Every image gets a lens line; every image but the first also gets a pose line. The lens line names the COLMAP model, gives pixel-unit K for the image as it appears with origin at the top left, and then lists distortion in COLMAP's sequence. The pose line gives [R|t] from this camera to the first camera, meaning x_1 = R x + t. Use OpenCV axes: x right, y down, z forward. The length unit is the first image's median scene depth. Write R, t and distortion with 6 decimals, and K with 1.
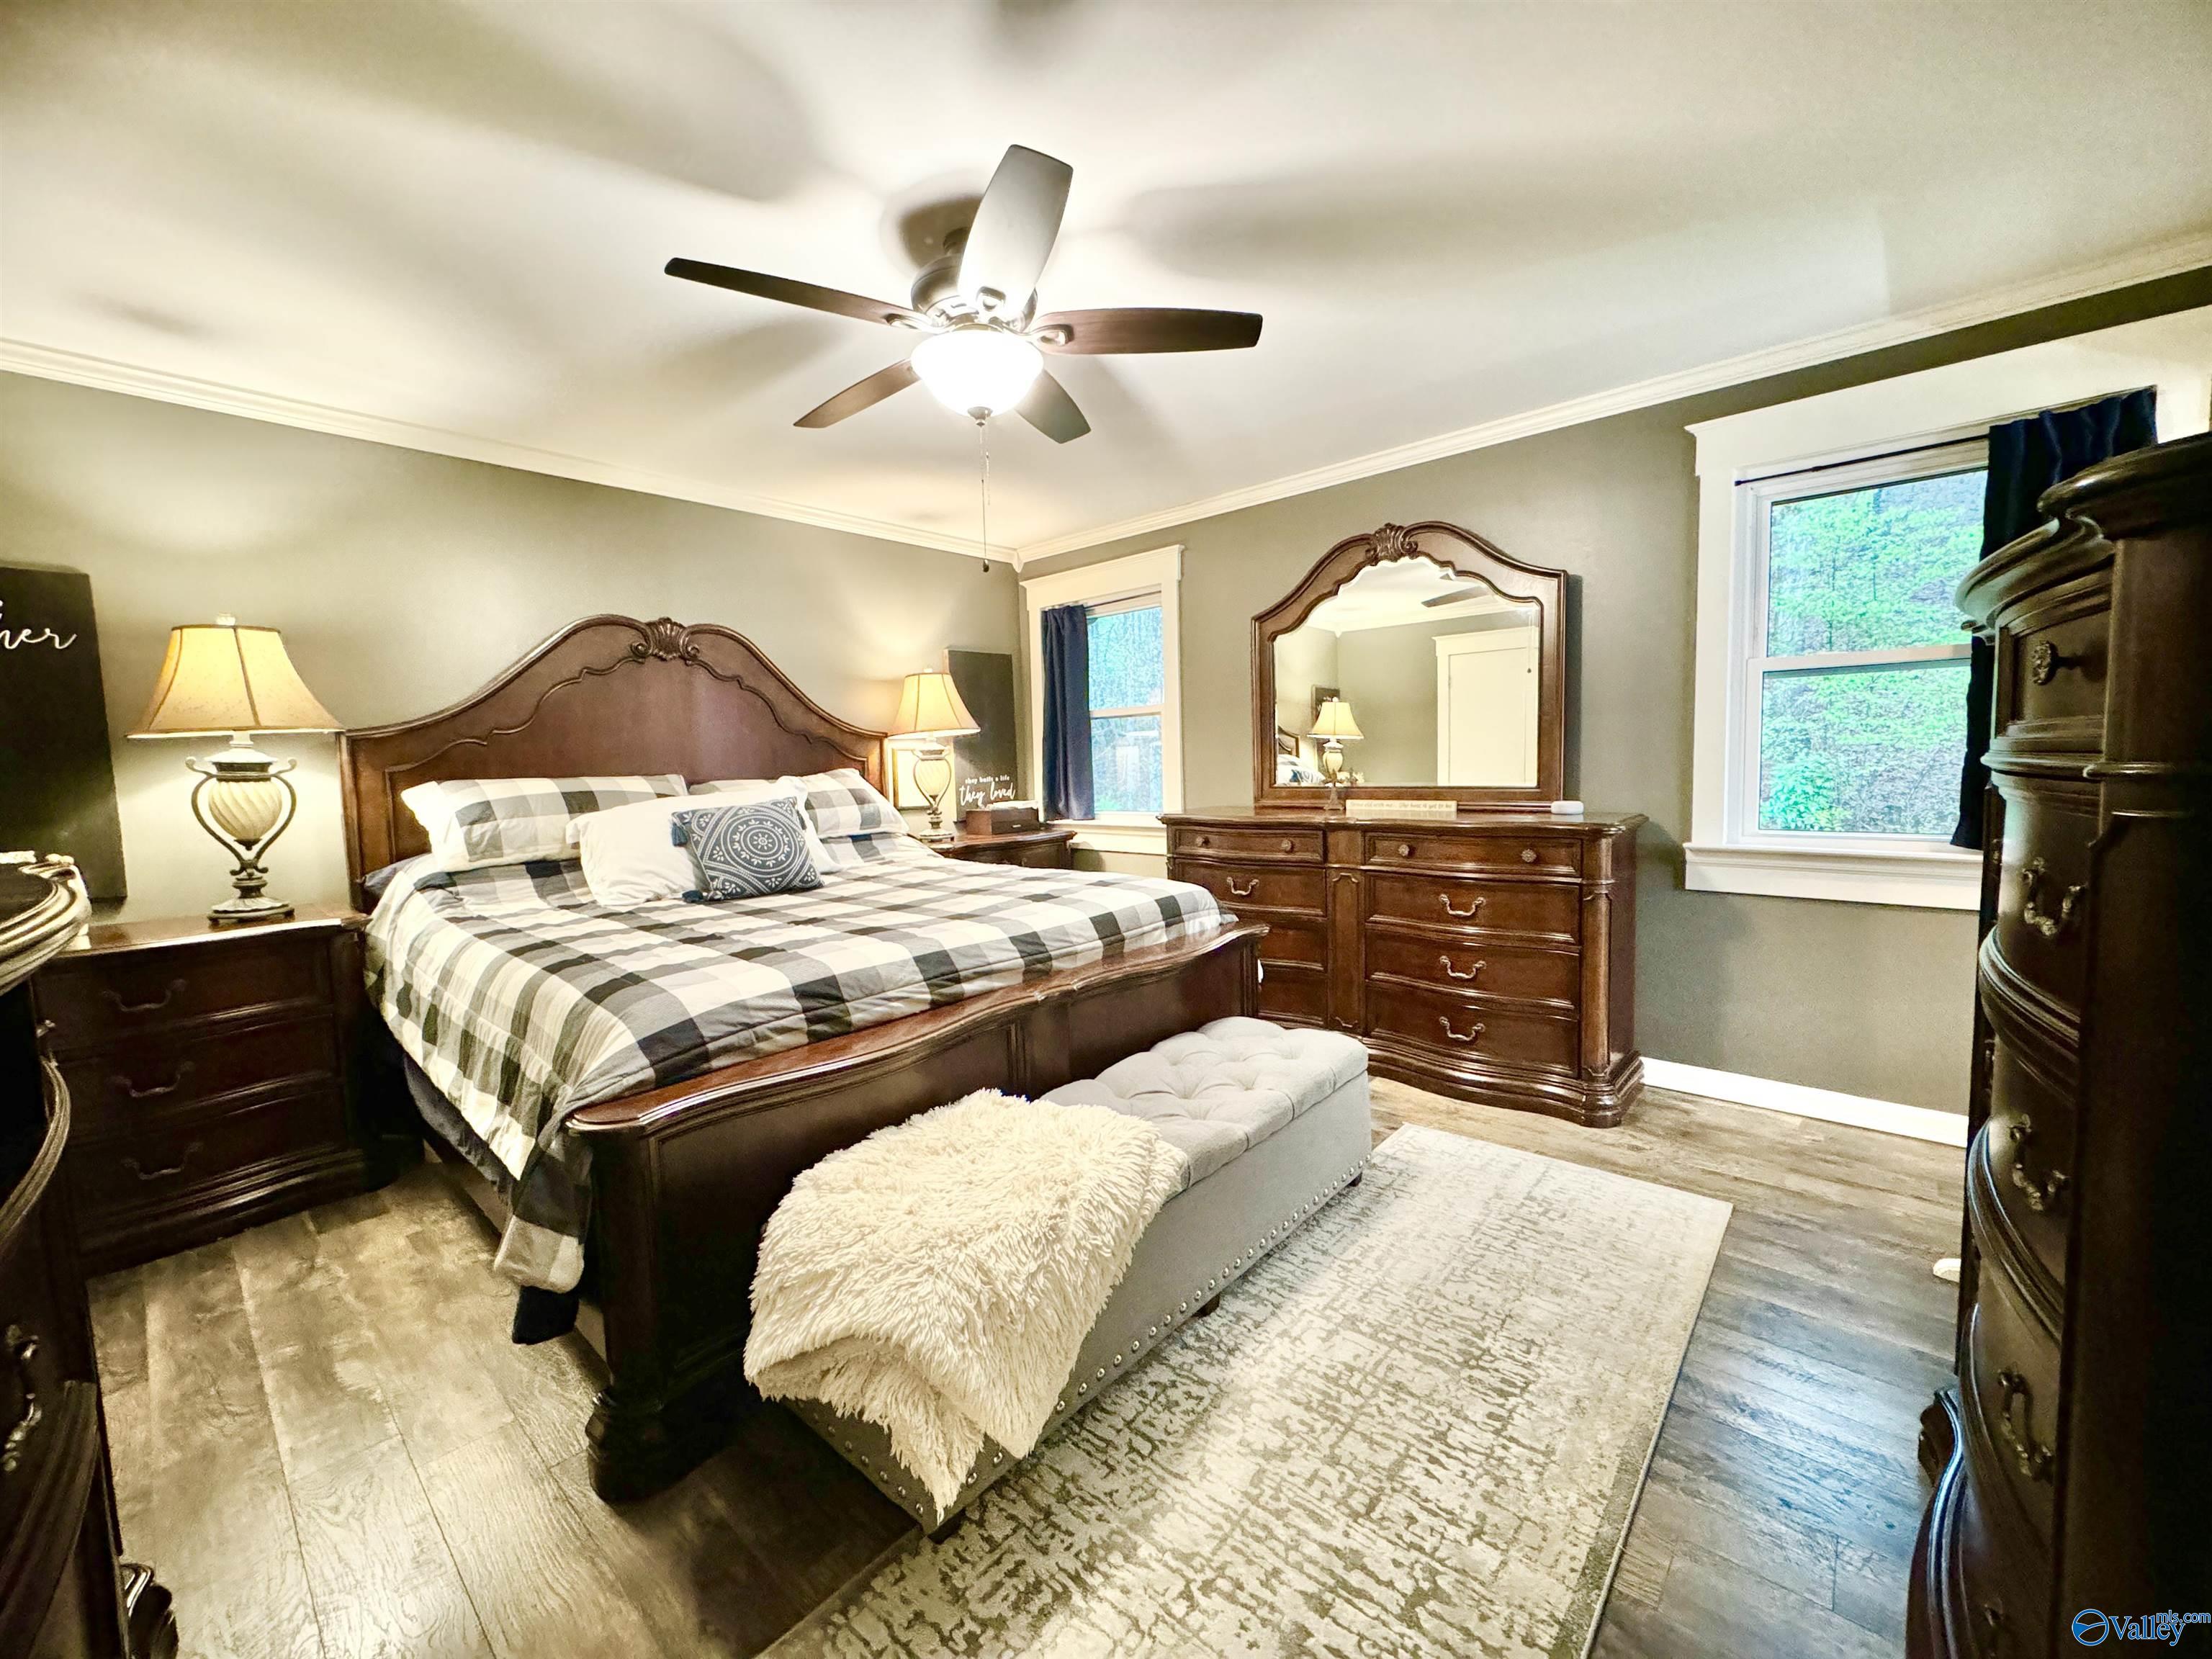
lens RADIAL K [[882.0, 0, 1096.9], [0, 882.0, 830.0], [0, 0, 1]] dist [-0.001719, 0.000714]
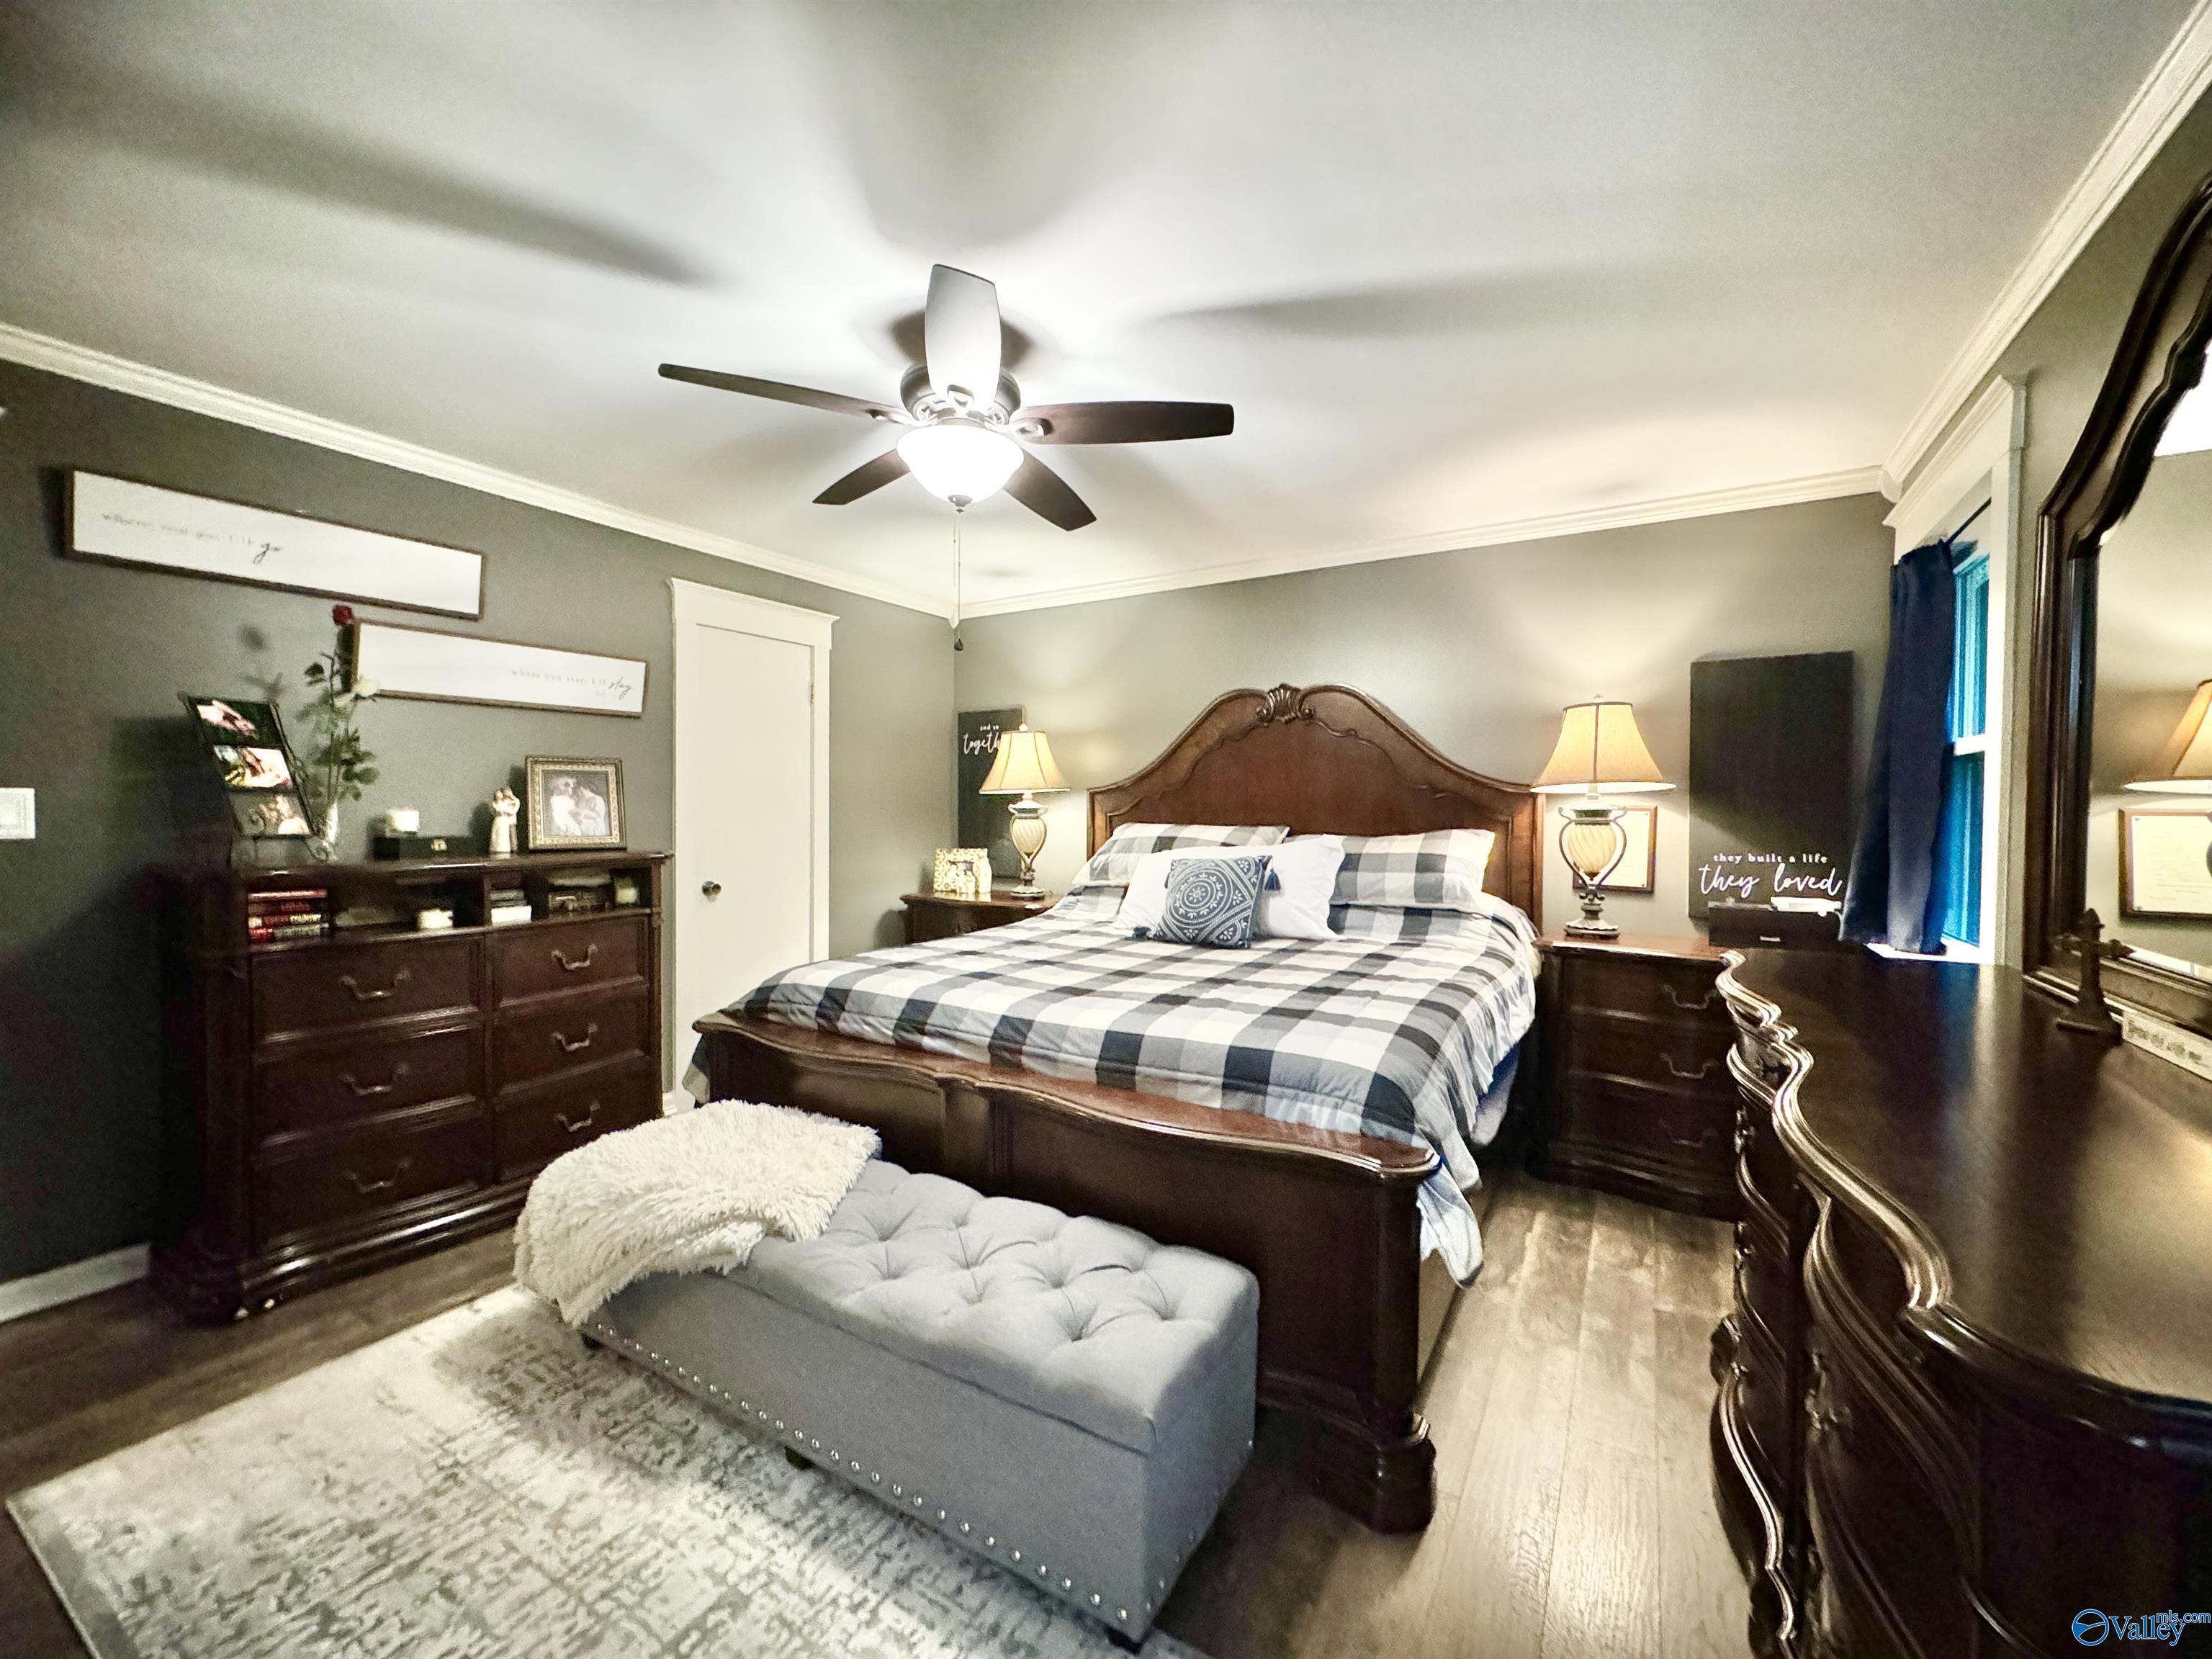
lens RADIAL K [[882.0, 0, 1103.7], [0, 882.0, 824.9], [0, 0, 1]] dist [-0.001719, 0.000714]
pose [[0.184181, 0.050210, -0.981609, 0.791868], [-0.089763, 0.995380, 0.034072, -0.118846], [0.978785, 0.081837, 0.187837, 0.836682]]
